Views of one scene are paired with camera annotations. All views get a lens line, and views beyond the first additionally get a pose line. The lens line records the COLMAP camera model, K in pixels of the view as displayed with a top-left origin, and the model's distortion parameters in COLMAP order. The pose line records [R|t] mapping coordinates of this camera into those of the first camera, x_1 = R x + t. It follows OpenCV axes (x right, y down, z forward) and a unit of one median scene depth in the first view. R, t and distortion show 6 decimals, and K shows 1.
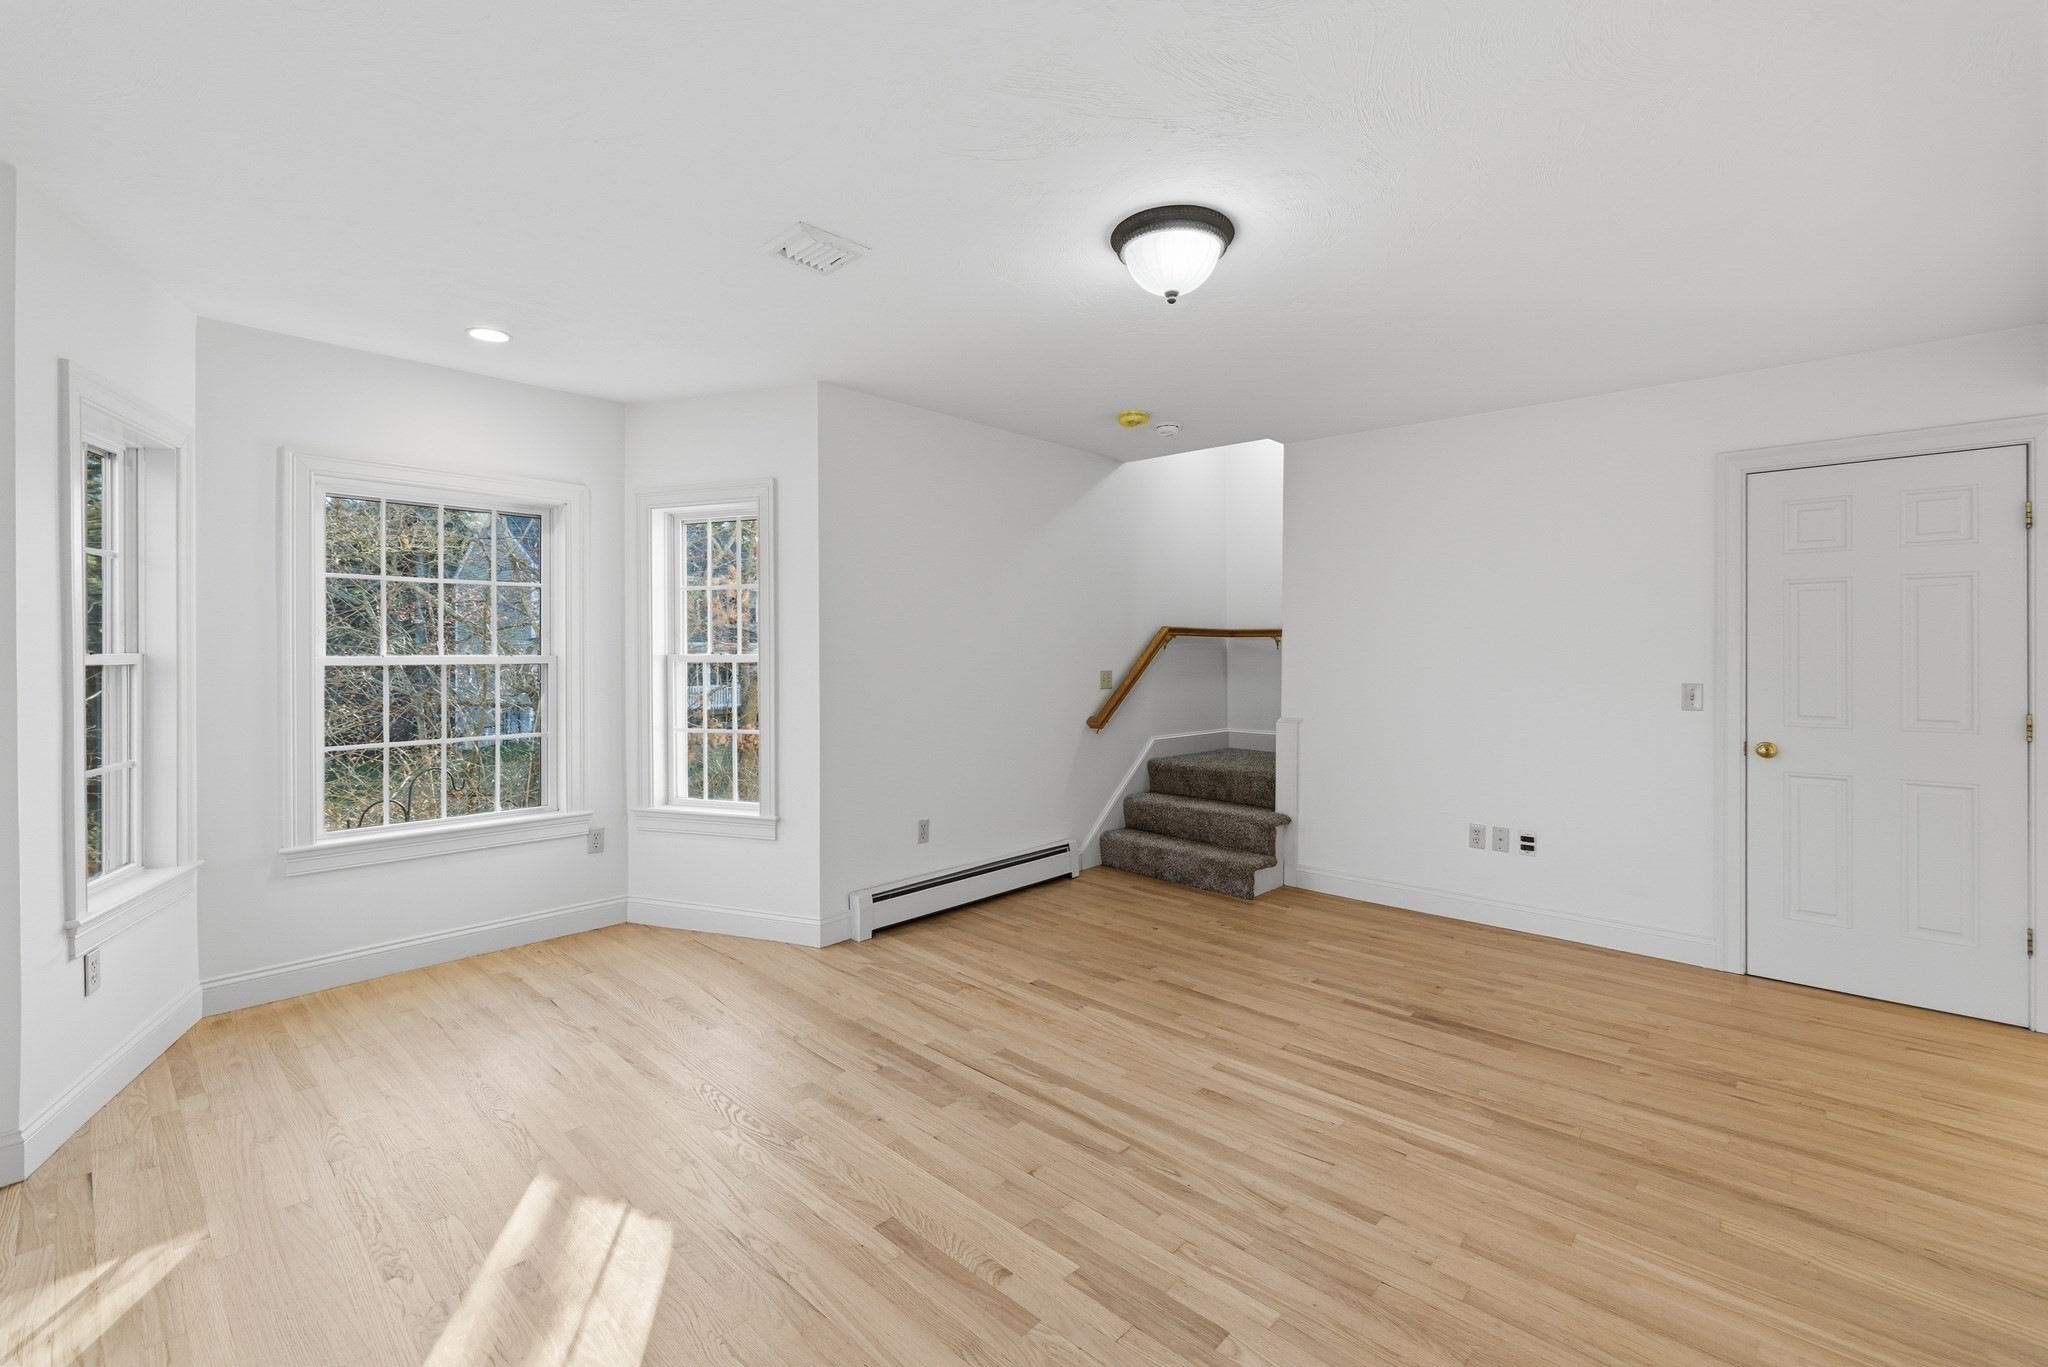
lens RADIAL K [[884.3, 0, 1017.6], [0, 884.3, 656.7], [0, 0, 1]] dist [-0.000539, 0.000580]
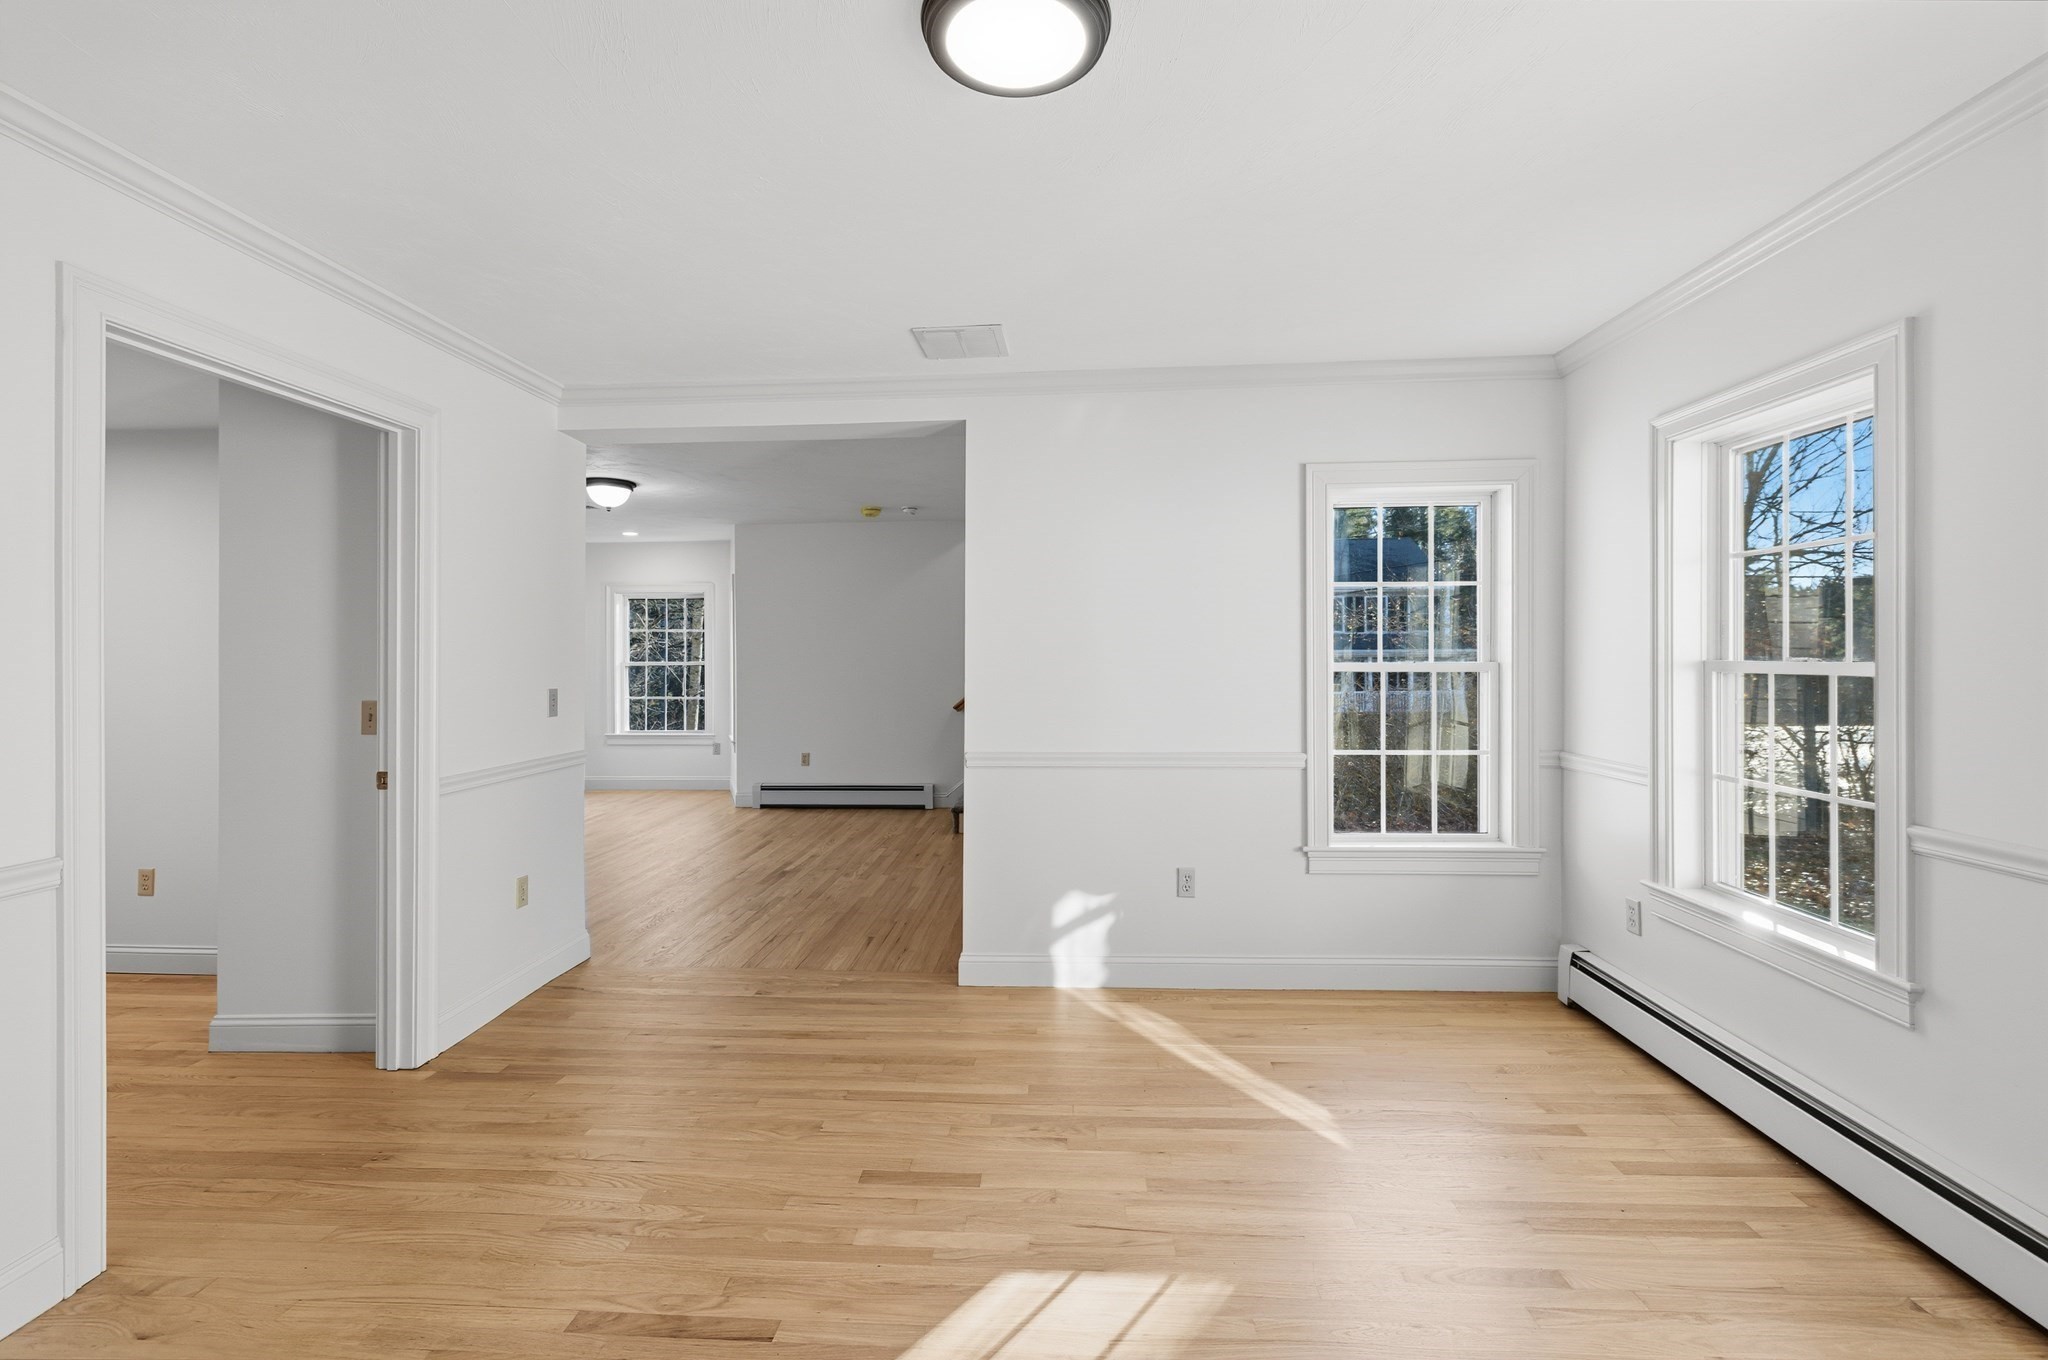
lens RADIAL K [[884.3, 0, 1017.6], [0, 884.3, 653.2], [0, 0, 1]] dist [-0.000539, 0.000580]
pose [[0.643628, -0.010261, -0.765269, 1.790164], [0.002684, 0.999934, -0.011151, 0.006118], [0.765333, 0.005123, 0.643614, 0.206514]]
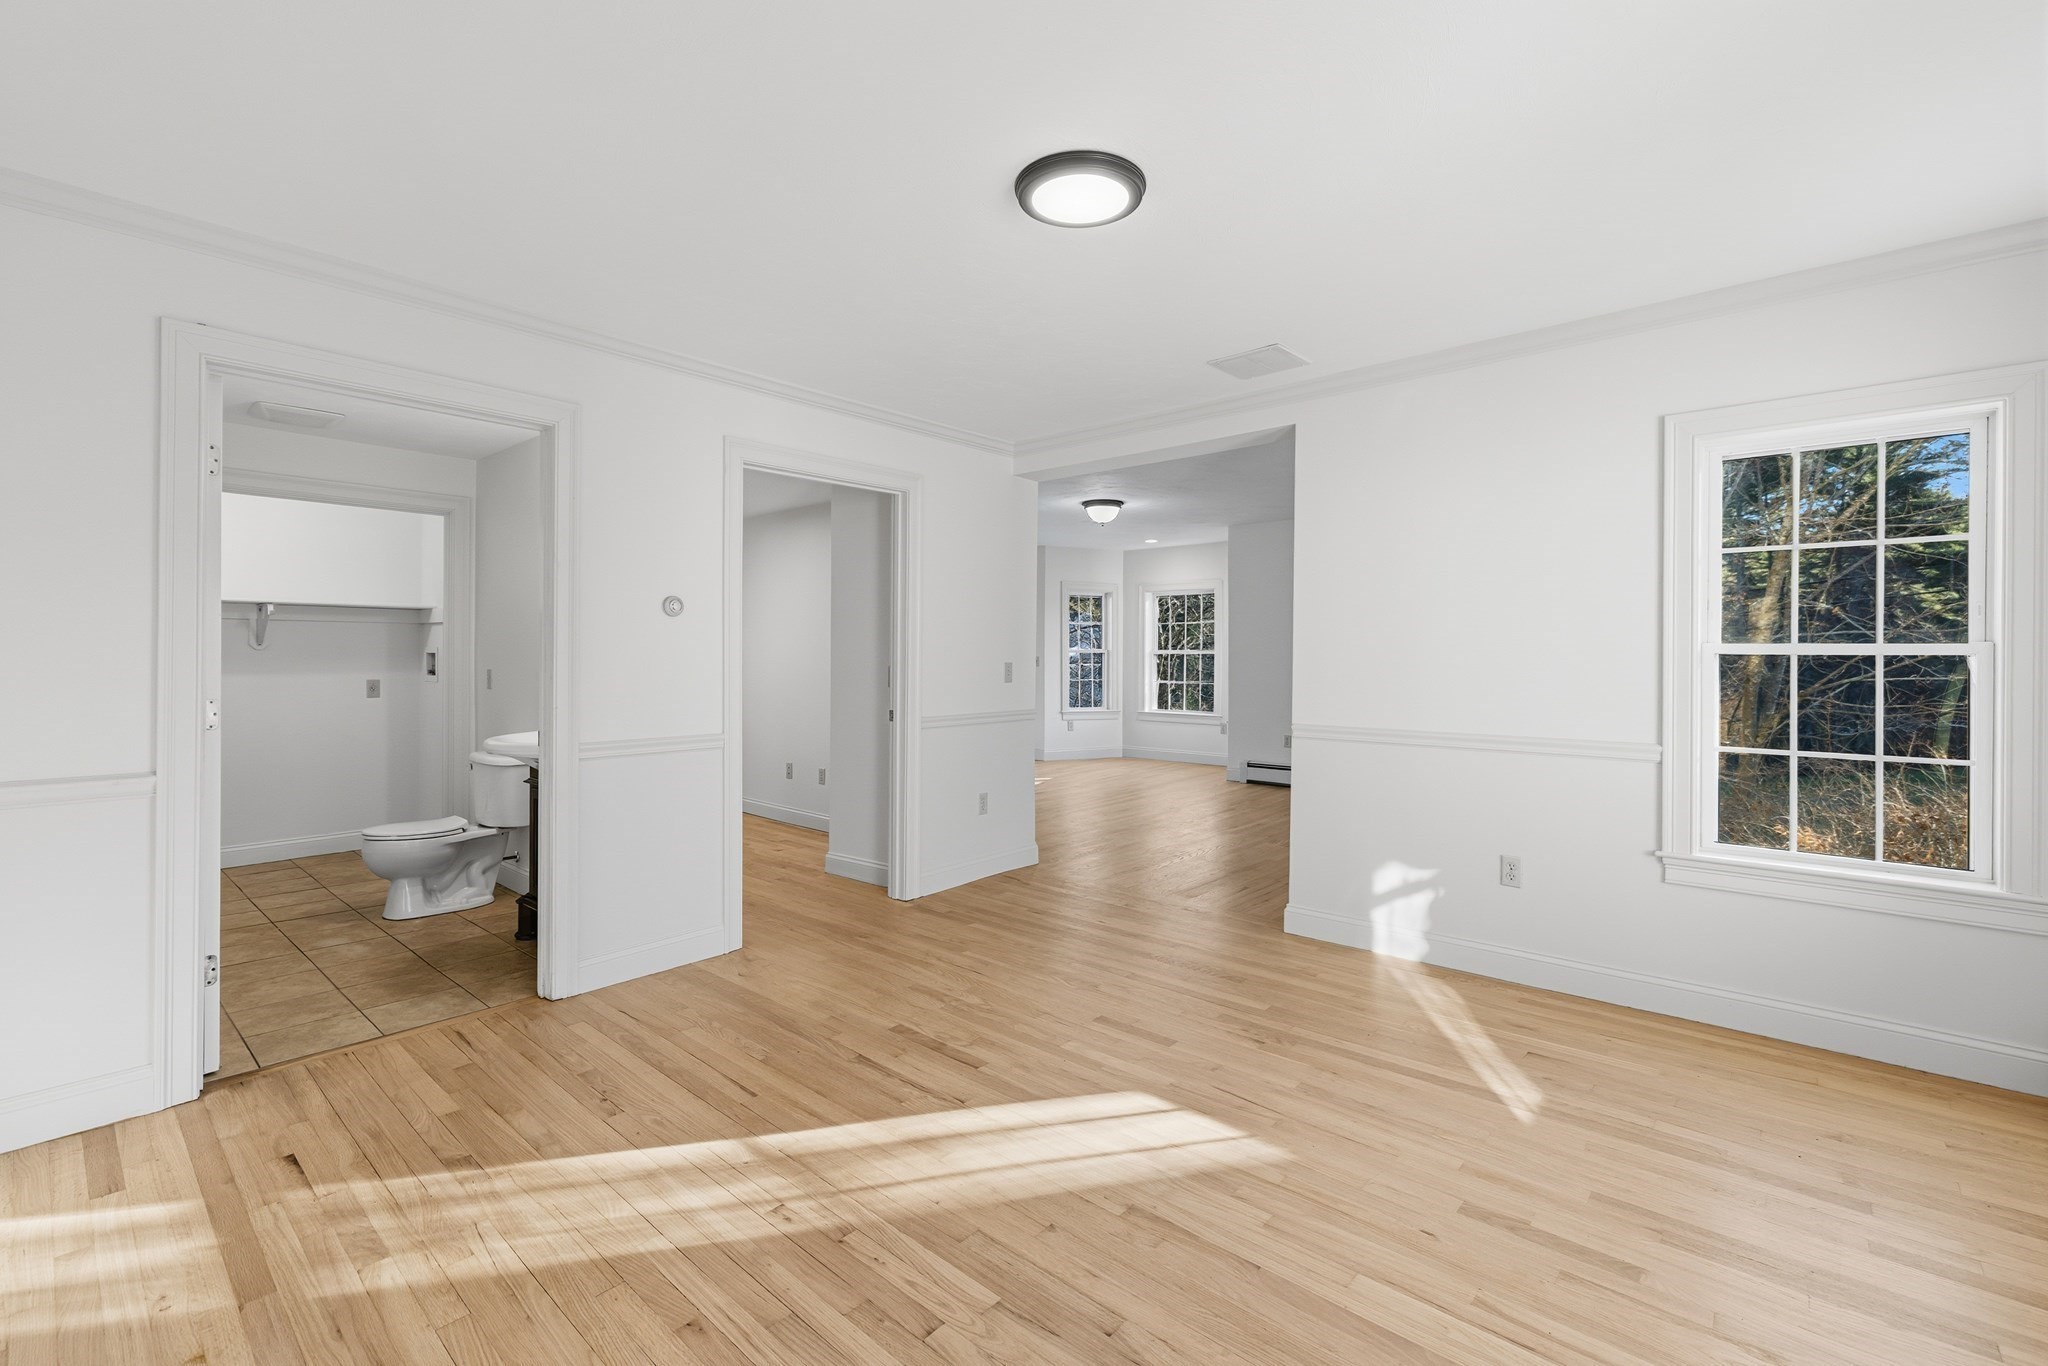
lens RADIAL K [[884.3, 0, 1017.6], [0, 884.3, 656.2], [0, 0, 1]] dist [-0.000539, 0.000580]
pose [[0.034542, -0.000530, -0.999403, 2.063854], [-0.008512, 0.999963, -0.000824, 0.024244], [0.999367, 0.008535, 0.034536, 0.408107]]
